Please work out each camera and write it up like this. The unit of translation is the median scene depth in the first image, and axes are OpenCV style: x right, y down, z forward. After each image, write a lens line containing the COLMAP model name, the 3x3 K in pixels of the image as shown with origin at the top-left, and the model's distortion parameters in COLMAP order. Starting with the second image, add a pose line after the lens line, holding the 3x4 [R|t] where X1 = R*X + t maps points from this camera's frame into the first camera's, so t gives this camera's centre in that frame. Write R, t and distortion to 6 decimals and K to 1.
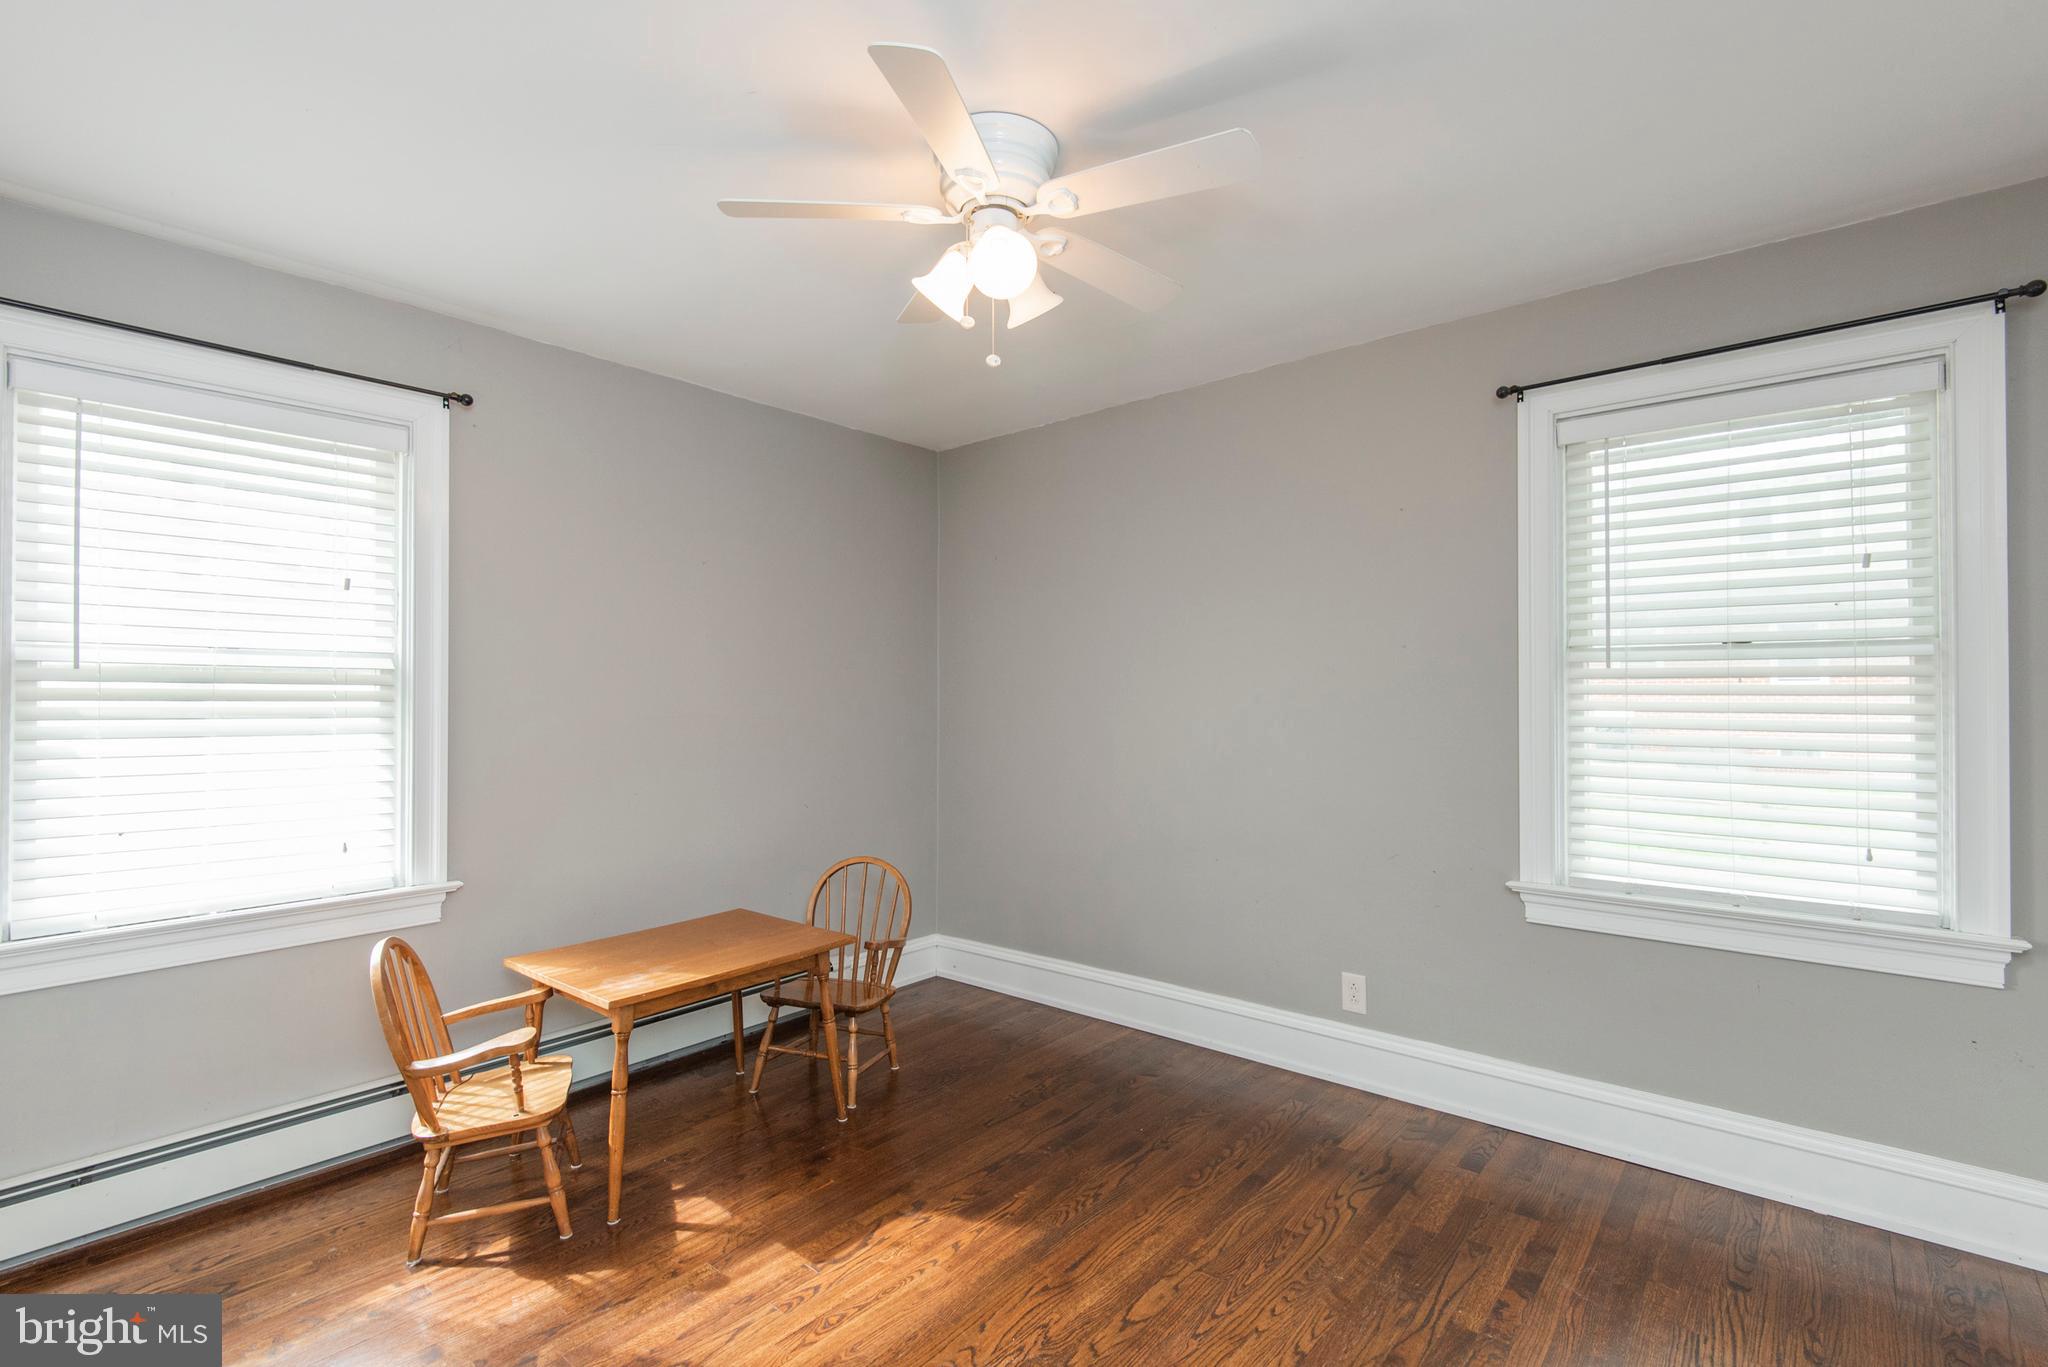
lens RADIAL K [[939.9, 0, 1019.4], [0, 939.9, 691.2], [0, 0, 1]] dist [0.041830, -0.026088]
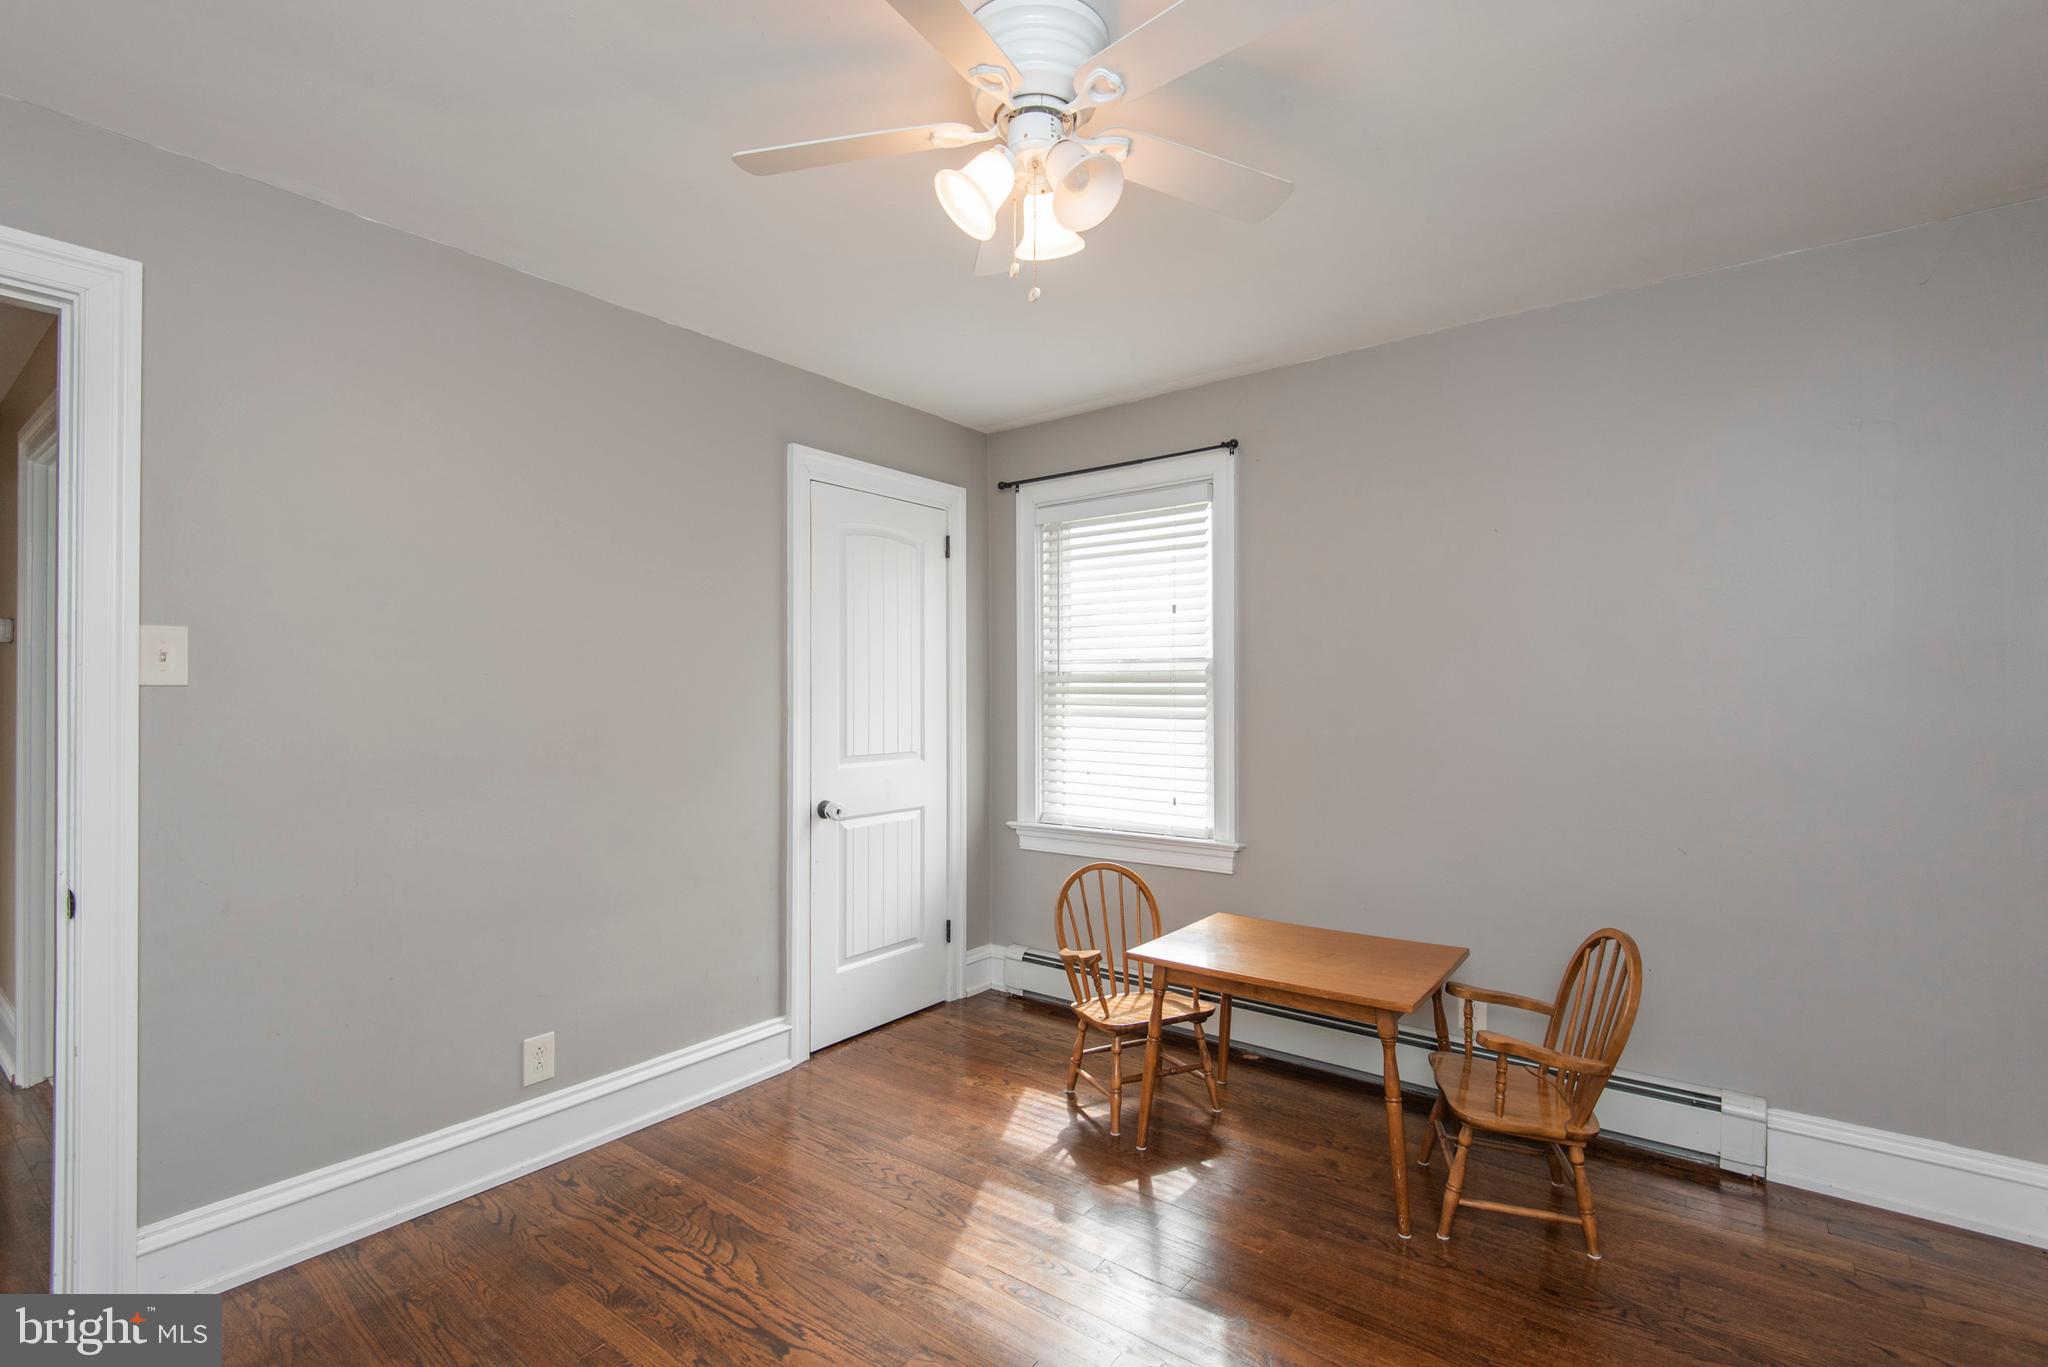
lens RADIAL K [[939.9, 0, 1019.4], [0, 939.9, 691.2], [0, 0, 1]] dist [0.041830, -0.026088]
pose [[0.033517, 0.001122, -0.999438, 0.698567], [0.019465, 0.999809, 0.001775, -0.000495], [0.999249, -0.019514, 0.033488, 0.806328]]
